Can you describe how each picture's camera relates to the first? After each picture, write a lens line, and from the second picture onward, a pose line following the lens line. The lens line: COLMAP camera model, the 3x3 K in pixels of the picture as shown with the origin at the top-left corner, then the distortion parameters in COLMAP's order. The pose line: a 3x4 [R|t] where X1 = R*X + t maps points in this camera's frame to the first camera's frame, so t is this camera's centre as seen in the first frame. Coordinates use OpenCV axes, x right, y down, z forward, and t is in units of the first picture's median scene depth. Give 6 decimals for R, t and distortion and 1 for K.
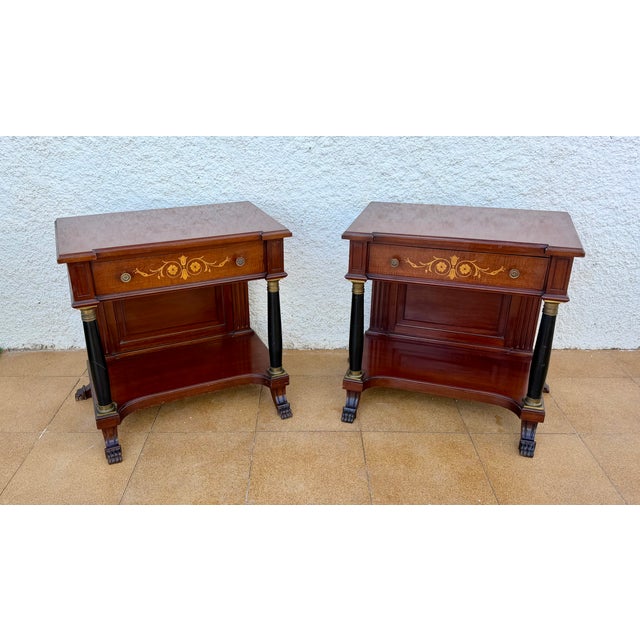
lens RADIAL K [[560.4, 0, 295.0], [0, 560.4, 317.2], [0, 0, 1]] dist [0.100371, -0.153520]
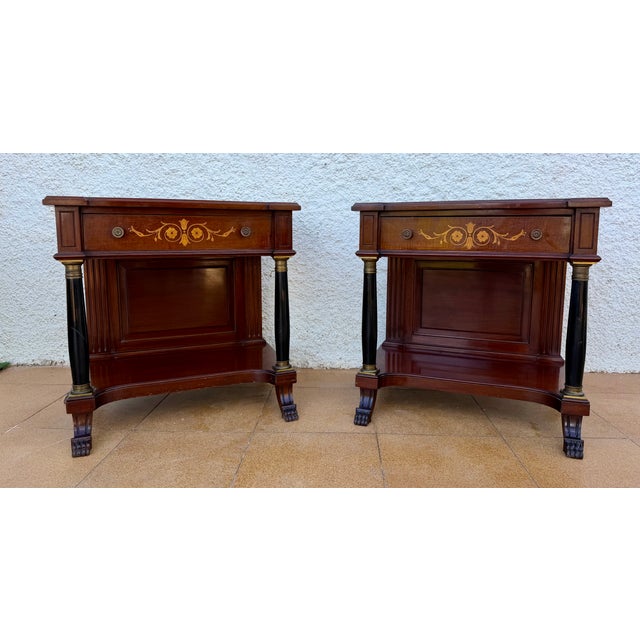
lens RADIAL K [[461.0, 0, 325.5], [0, 461.0, 281.3], [0, 0, 1]] dist [0.070350, -0.105422]
pose [[0.999780, 0.014481, -0.015192, 0.045555], [-0.018447, 0.951522, -0.307028, 0.193578], [0.010010, 0.307240, 0.951579, 0.245141]]
